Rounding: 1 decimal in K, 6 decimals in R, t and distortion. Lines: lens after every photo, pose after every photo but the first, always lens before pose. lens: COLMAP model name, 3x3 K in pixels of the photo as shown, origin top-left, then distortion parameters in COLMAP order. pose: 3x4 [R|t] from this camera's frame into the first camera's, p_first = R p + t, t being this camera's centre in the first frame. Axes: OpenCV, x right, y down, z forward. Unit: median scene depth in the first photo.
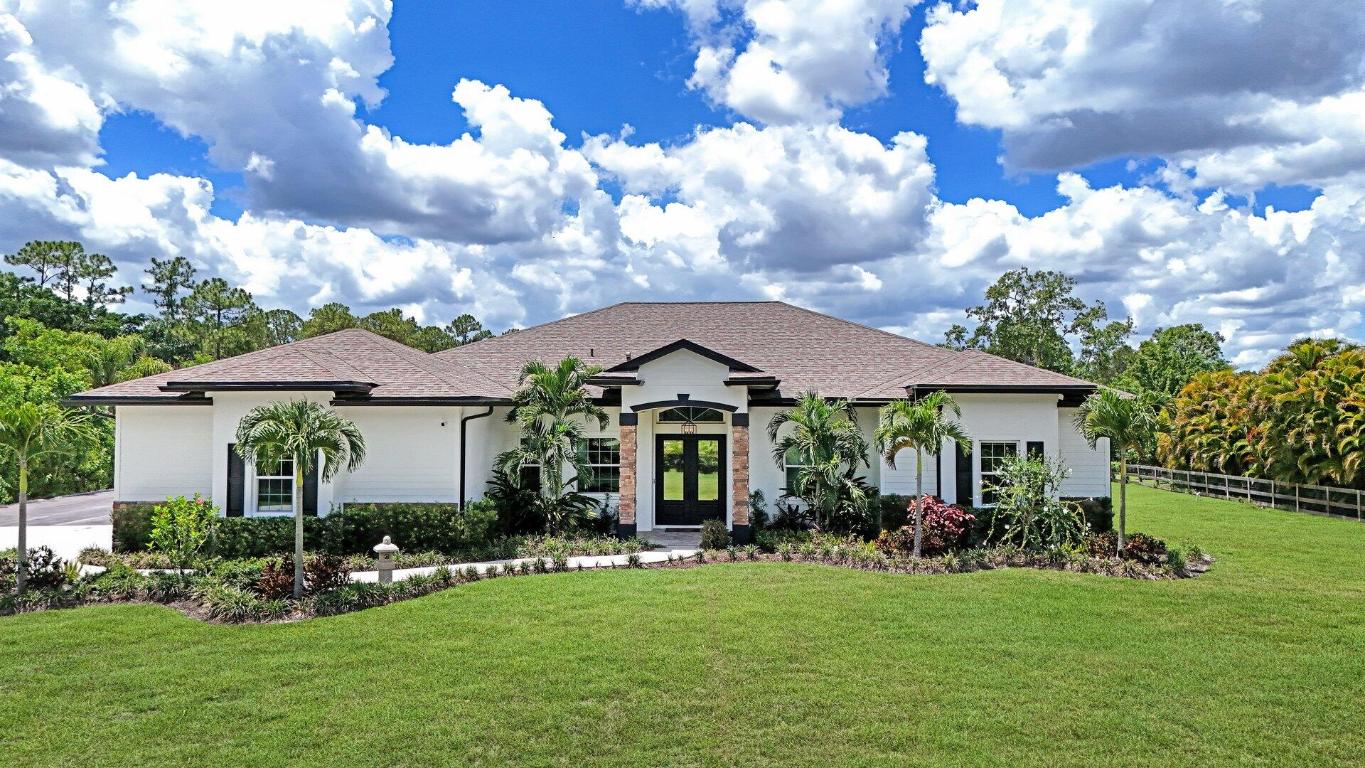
lens RADIAL K [[1003.4, 0, 682.5], [0, 1003.4, 384.0], [0, 0, 1]] dist [0.030461, -0.002325]
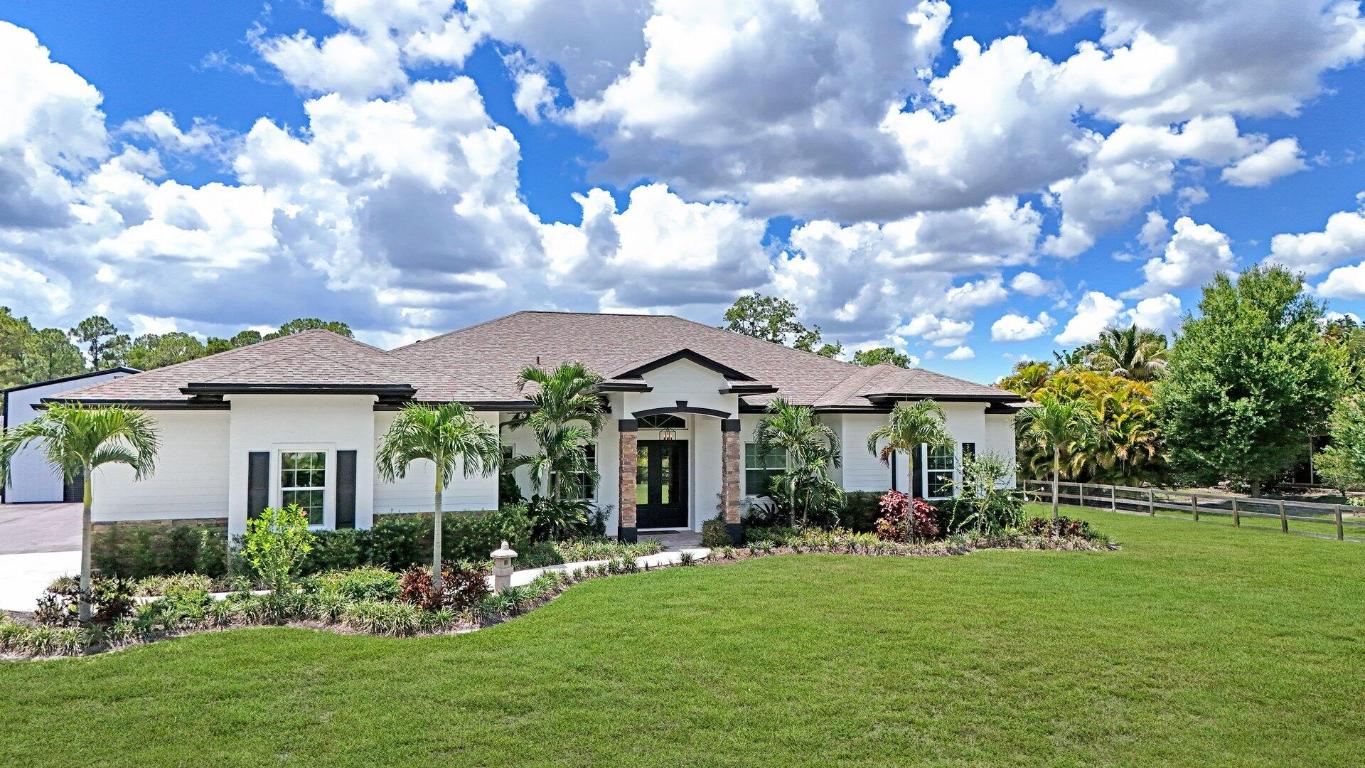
lens RADIAL K [[1003.4, 0, 682.5], [0, 1003.4, 384.0], [0, 0, 1]] dist [0.030461, -0.002325]
pose [[0.934456, 0.011821, 0.355882, -0.357820], [-0.006135, 0.999835, -0.017103, 0.009616], [-0.356025, 0.013798, 0.934374, 0.015366]]
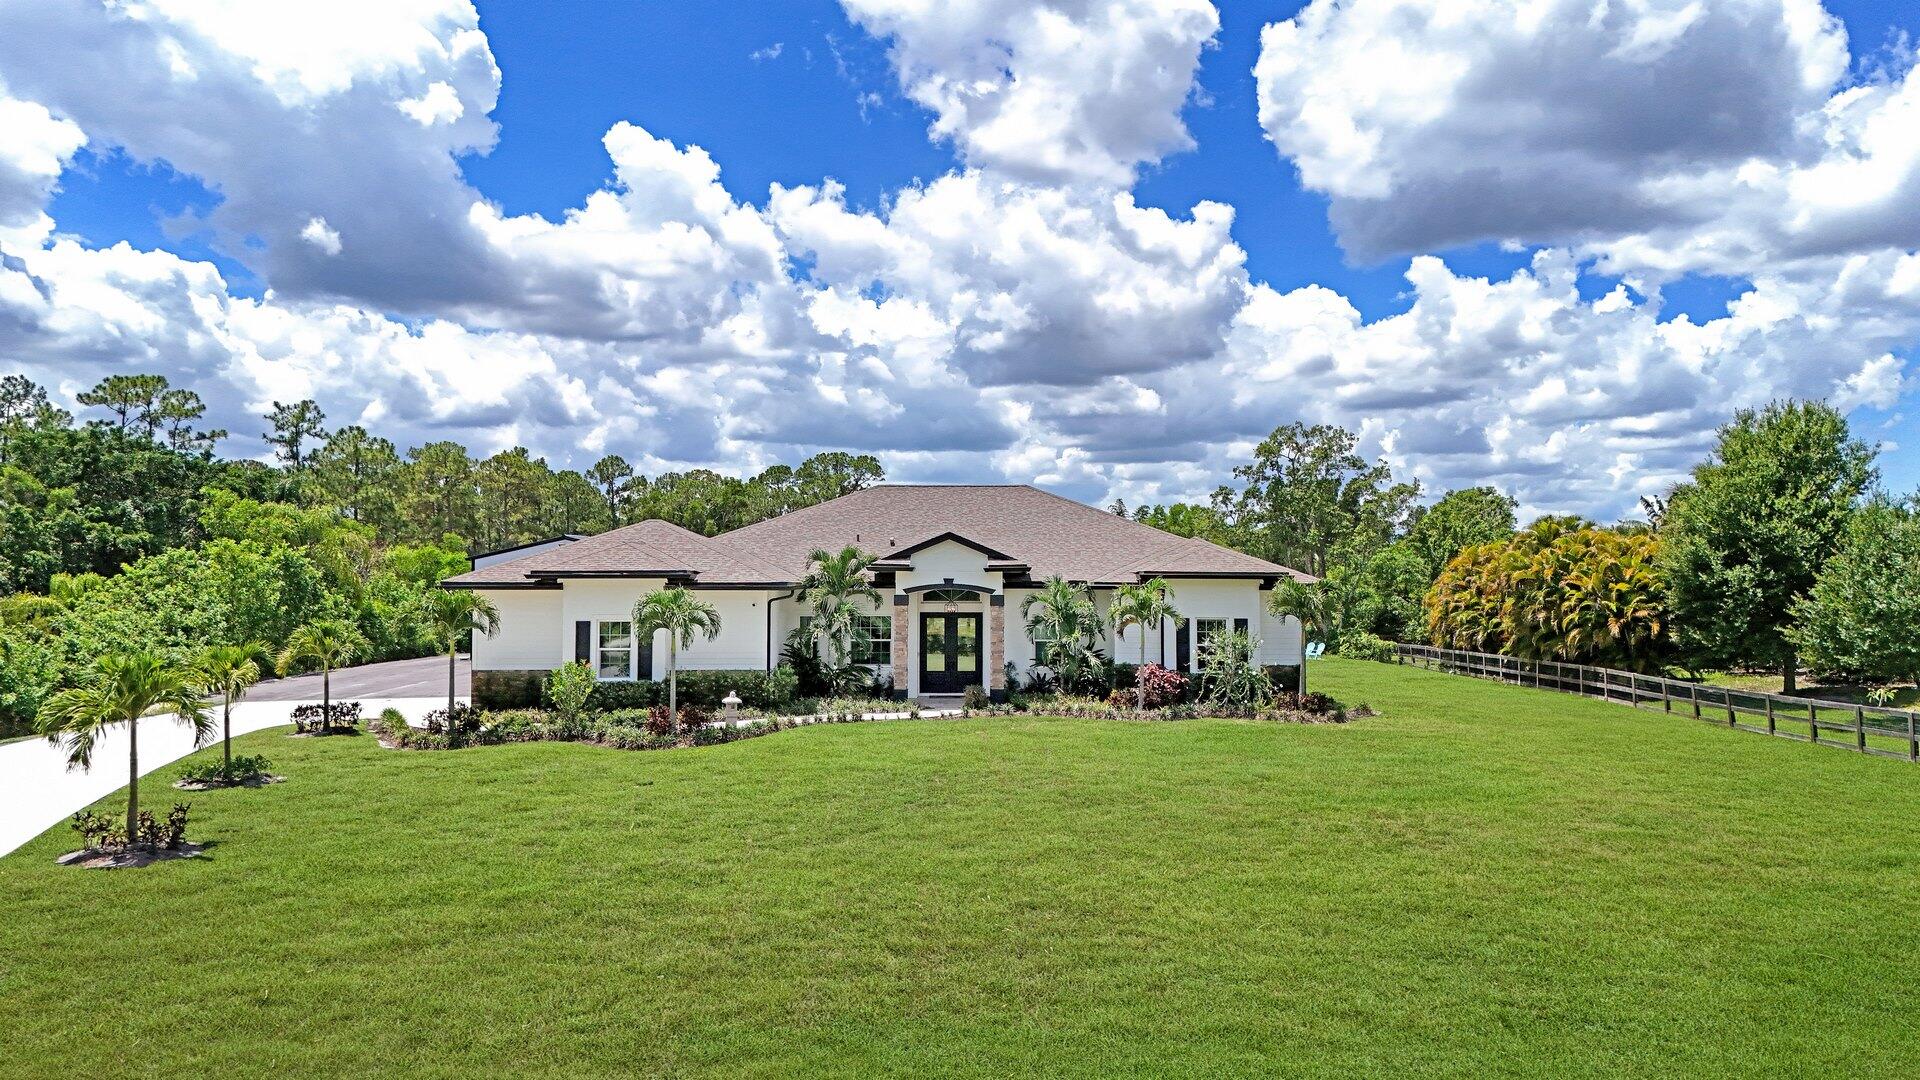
lens RADIAL K [[1408.2, 0, 960.0], [0, 1408.2, 540.0], [0, 0, 1]] dist [0.057075, 0.000196]
pose [[0.998393, 0.001732, 0.056649, -0.076492], [-0.001764, 0.999998, 0.000521, -0.034680], [-0.056648, -0.000620, 0.998394, -0.624568]]
